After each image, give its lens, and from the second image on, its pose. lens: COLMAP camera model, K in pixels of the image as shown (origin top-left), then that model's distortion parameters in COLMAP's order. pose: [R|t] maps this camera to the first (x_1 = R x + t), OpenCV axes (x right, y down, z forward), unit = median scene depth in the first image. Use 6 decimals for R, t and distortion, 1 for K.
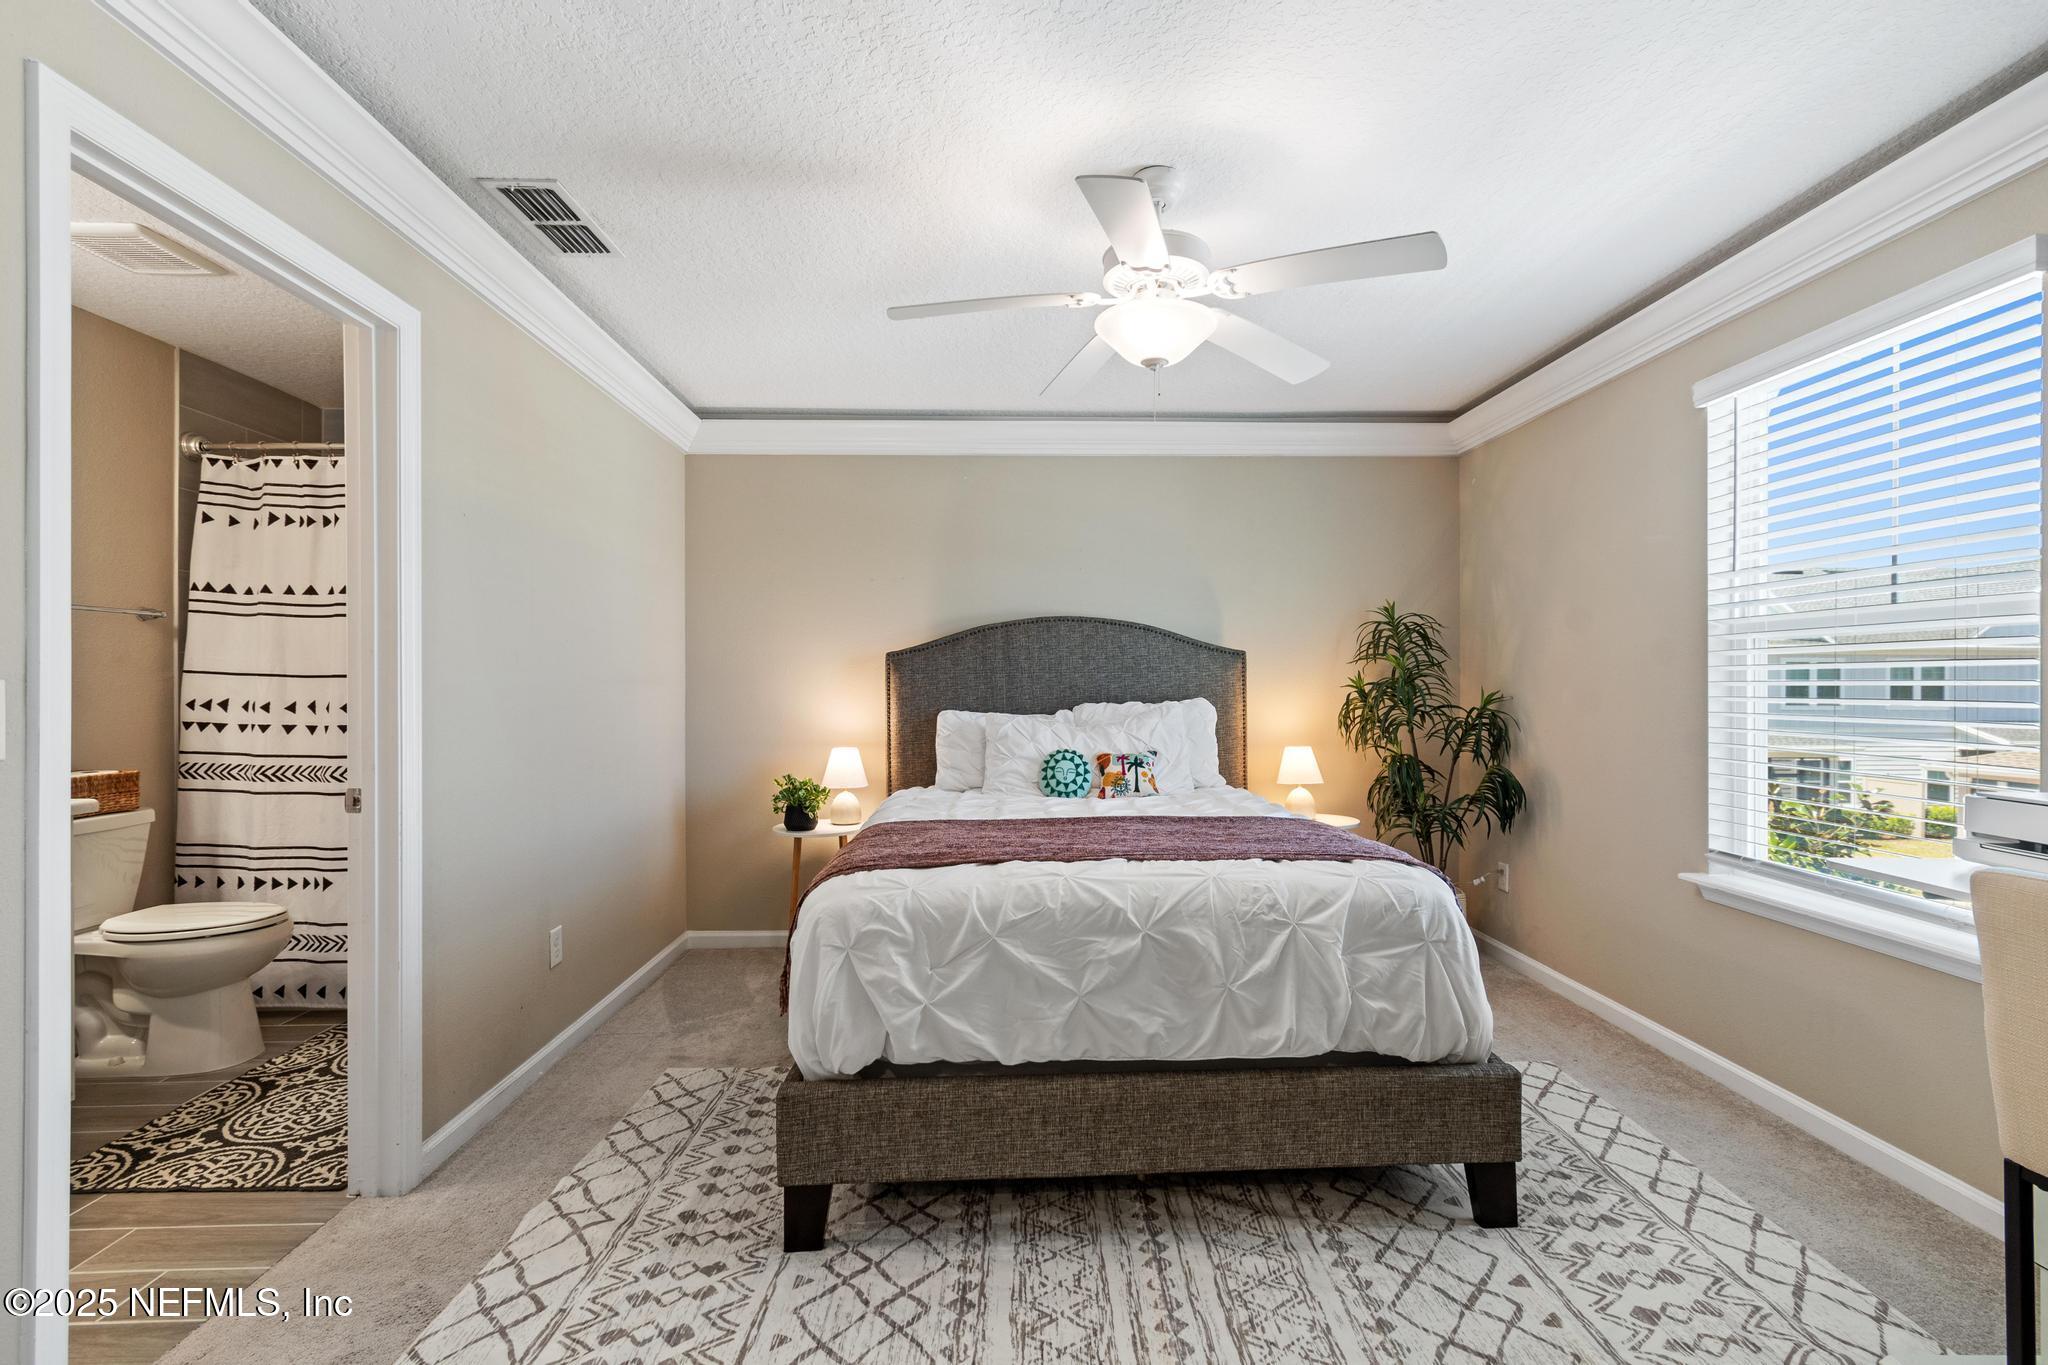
lens RADIAL K [[903.3, 0, 1022.8], [0, 903.3, 686.8], [0, 0, 1]] dist [0.001492, -0.000370]
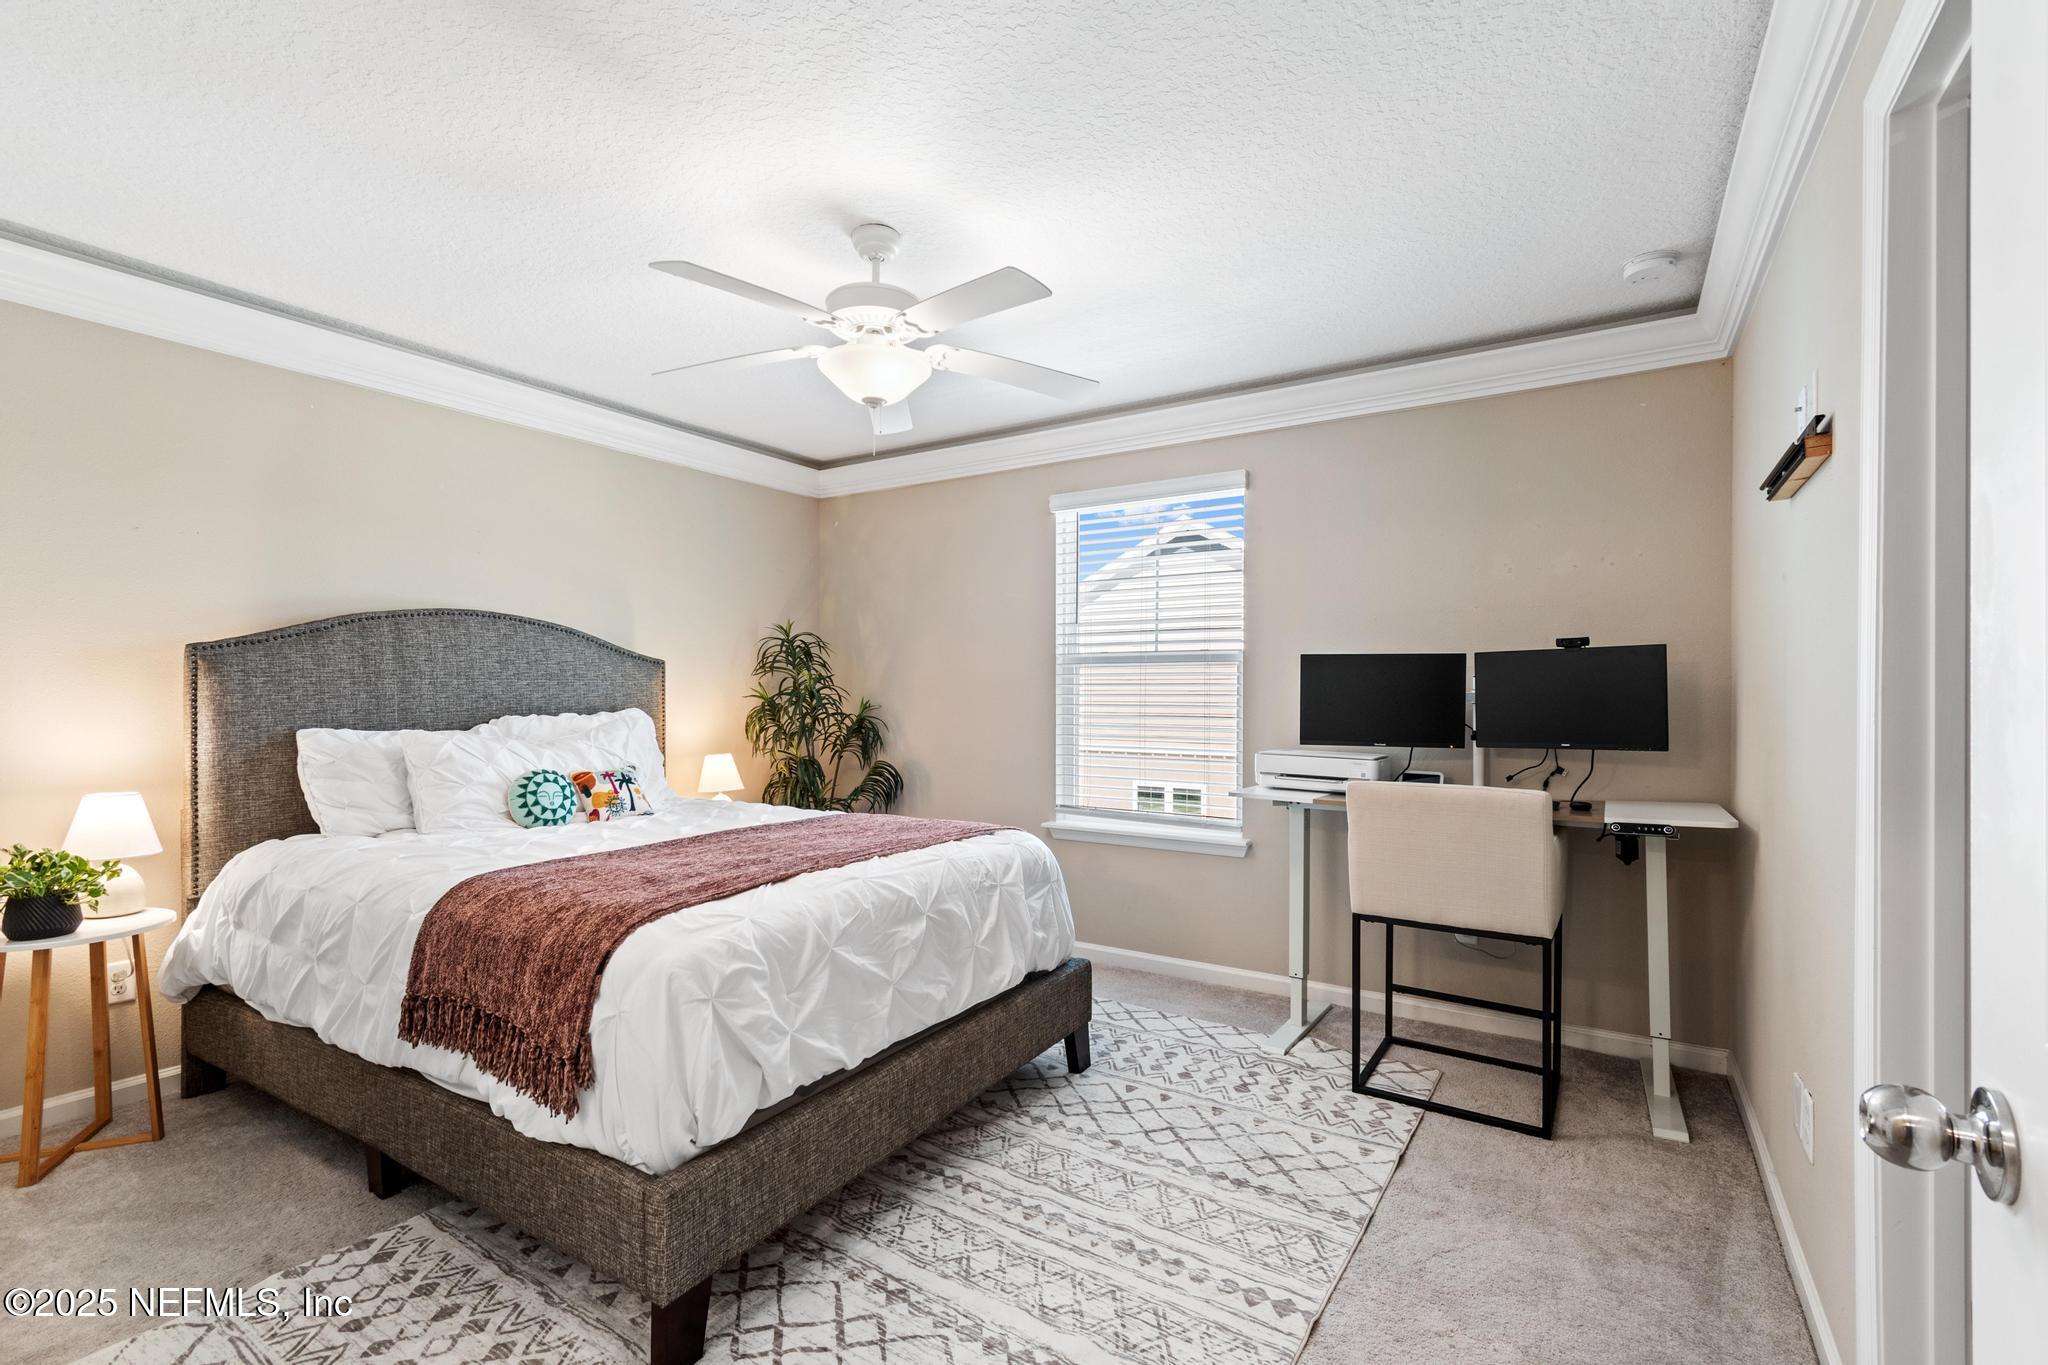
lens RADIAL K [[910.8, 0, 1024.1], [0, 910.8, 695.2], [0, 0, 1]] dist [0.002513, -0.000721]
pose [[0.563528, 0.004028, 0.826087, -0.548142], [-0.003246, 0.999991, -0.002661, -0.000570], [-0.826091, -0.001182, 0.563536, 0.188477]]
